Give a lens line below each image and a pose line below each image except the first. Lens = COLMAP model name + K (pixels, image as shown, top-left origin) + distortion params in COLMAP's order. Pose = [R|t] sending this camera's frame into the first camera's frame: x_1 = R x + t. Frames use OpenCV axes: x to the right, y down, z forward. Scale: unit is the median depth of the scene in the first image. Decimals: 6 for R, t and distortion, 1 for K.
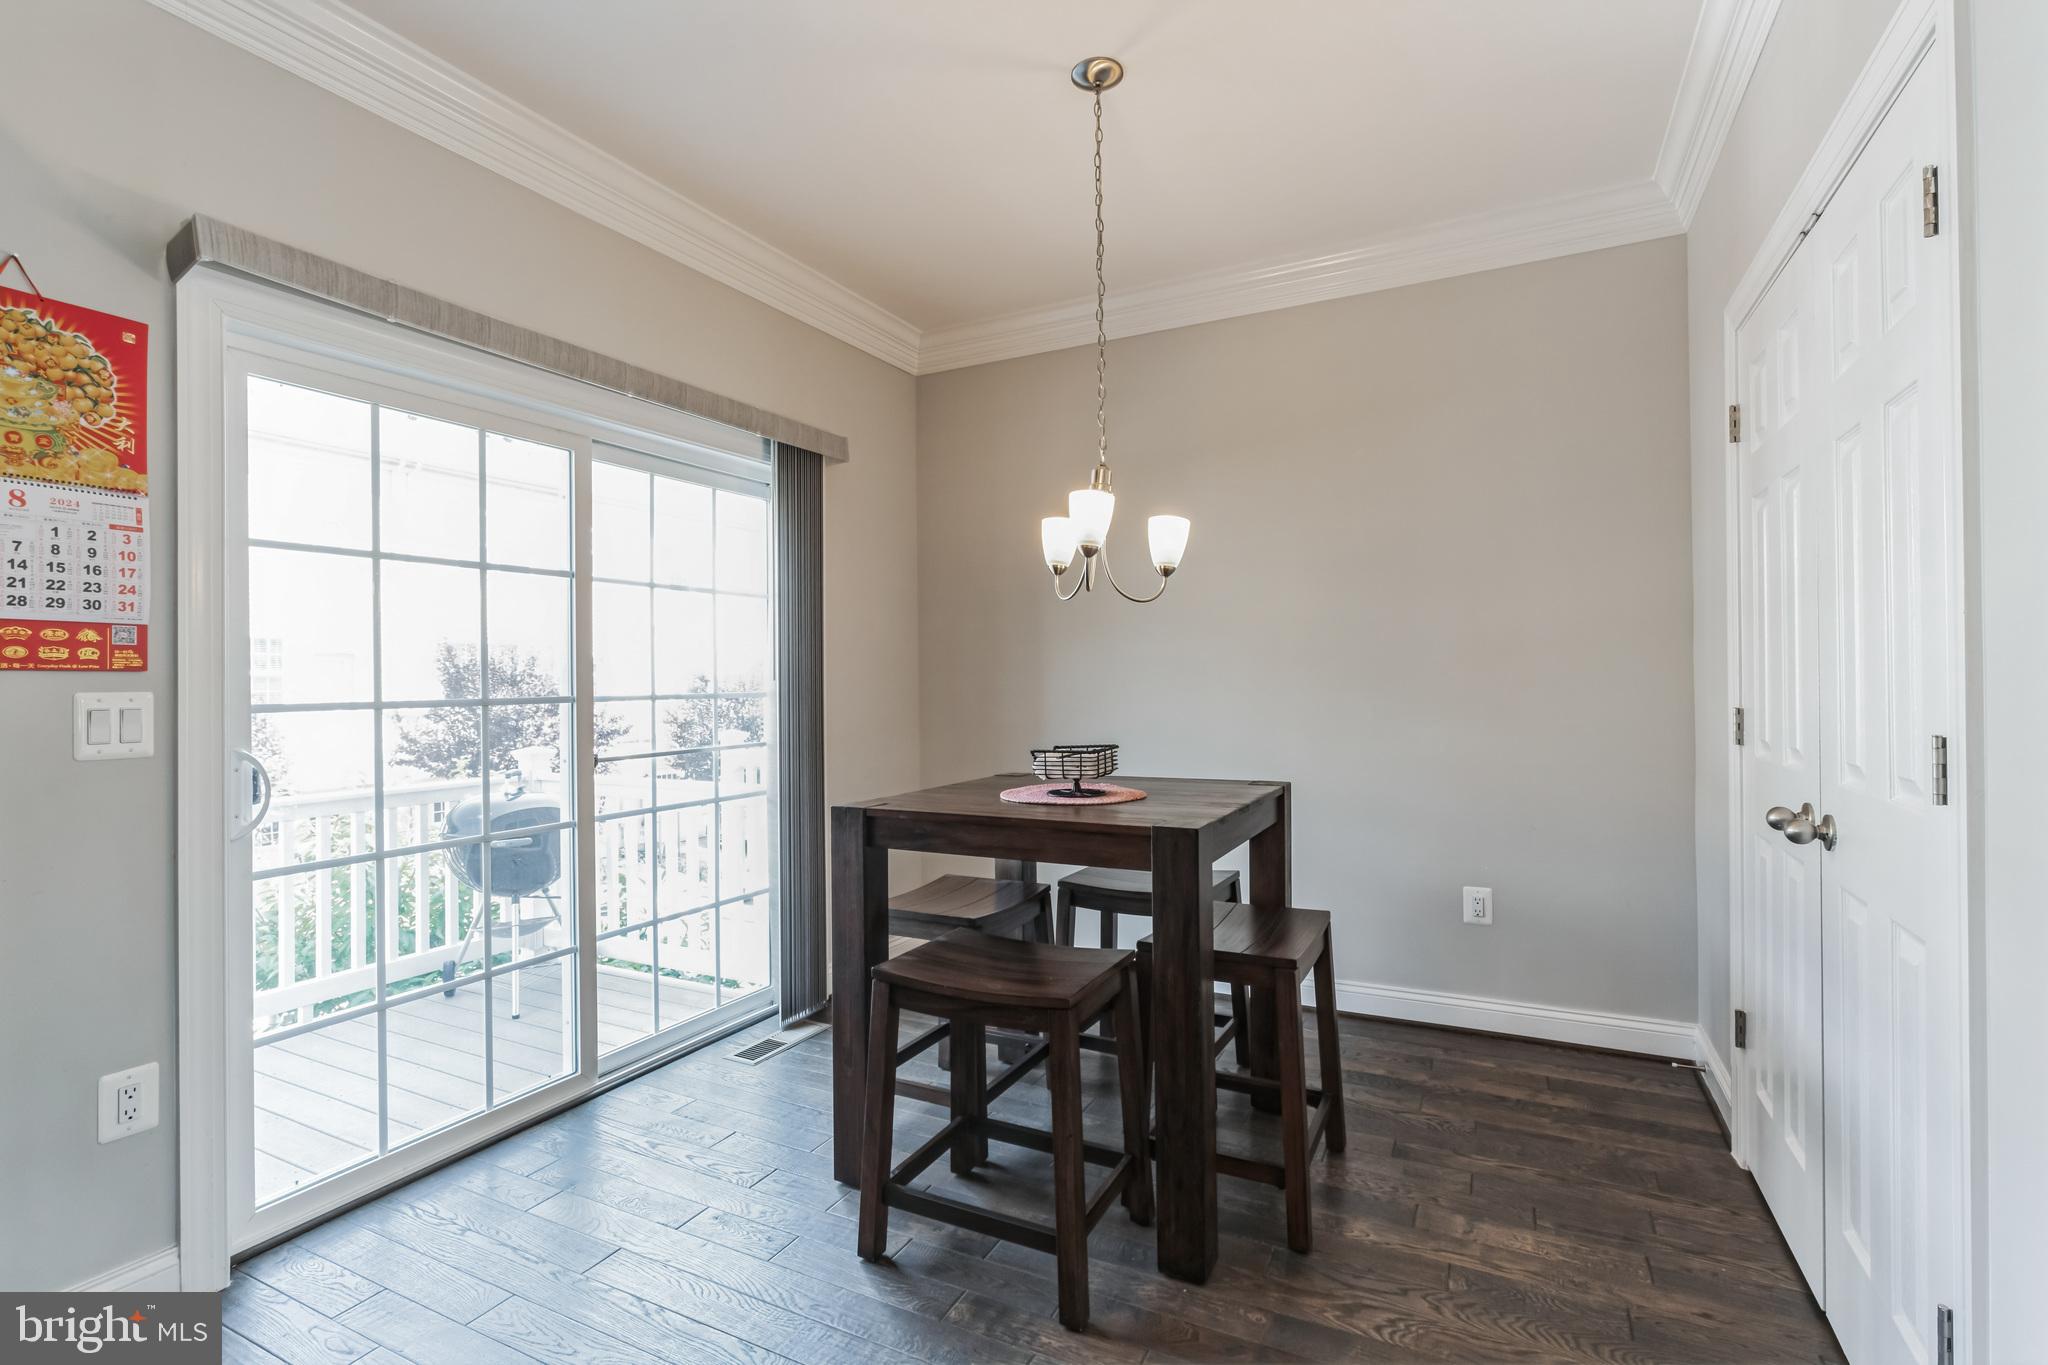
lens RADIAL K [[989.2, 0, 1030.3], [0, 989.2, 685.3], [0, 0, 1]] dist [-0.002554, 0.001922]
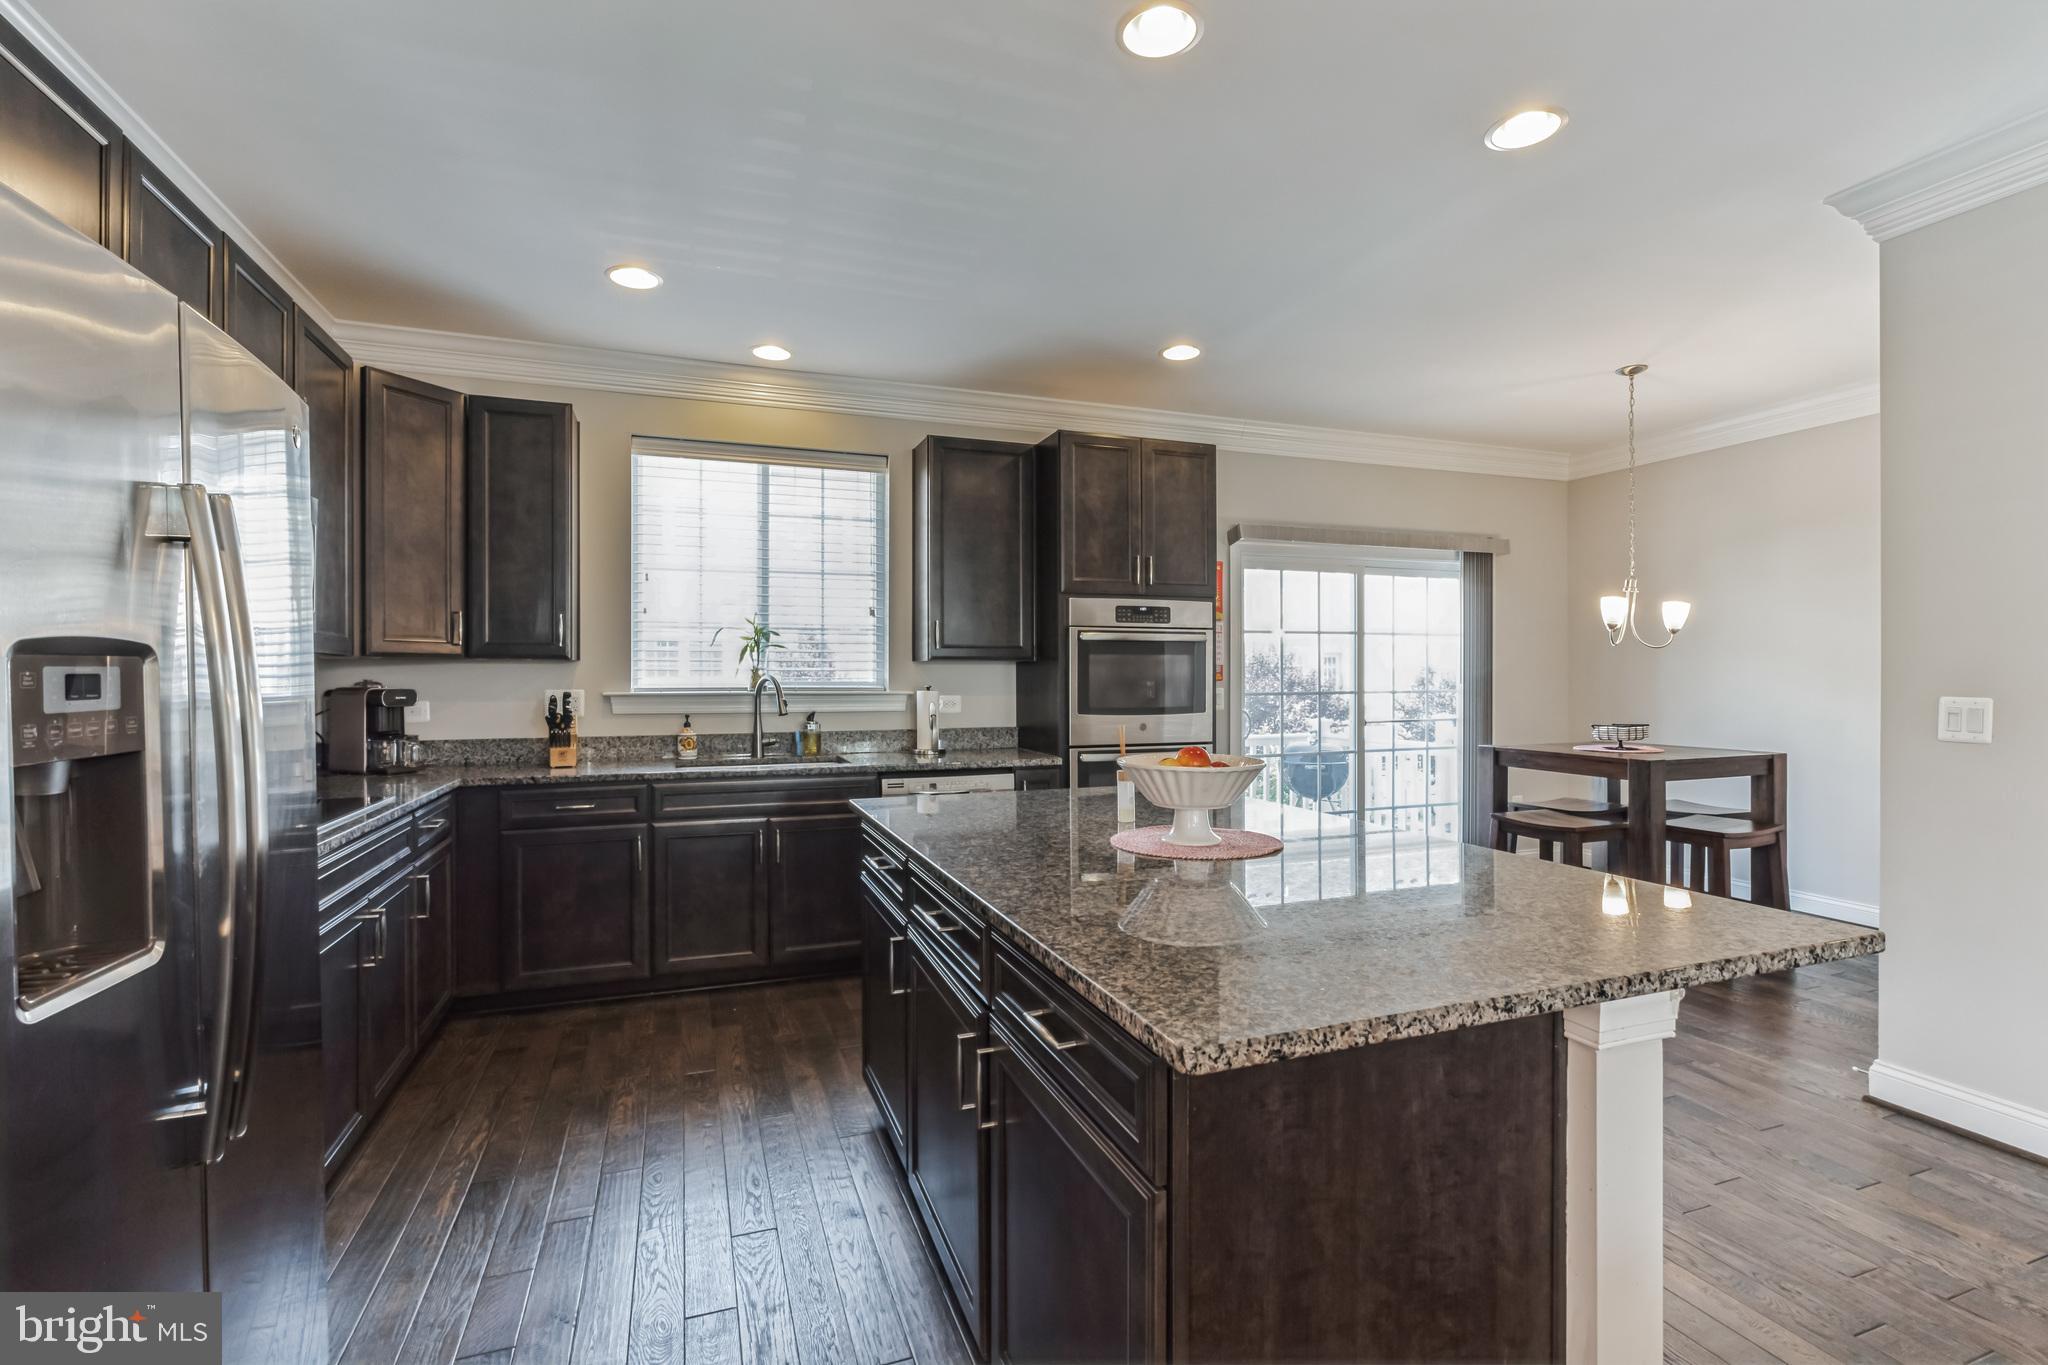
lens RADIAL K [[989.2, 0, 1005.8], [0, 989.2, 668.7], [0, 0, 1]] dist [-0.002554, 0.001922]
pose [[0.748096, 0.005803, -0.663566, 0.558117], [-0.005609, 0.999981, 0.002422, -0.054369], [0.663567, 0.001910, 0.748114, -1.587093]]
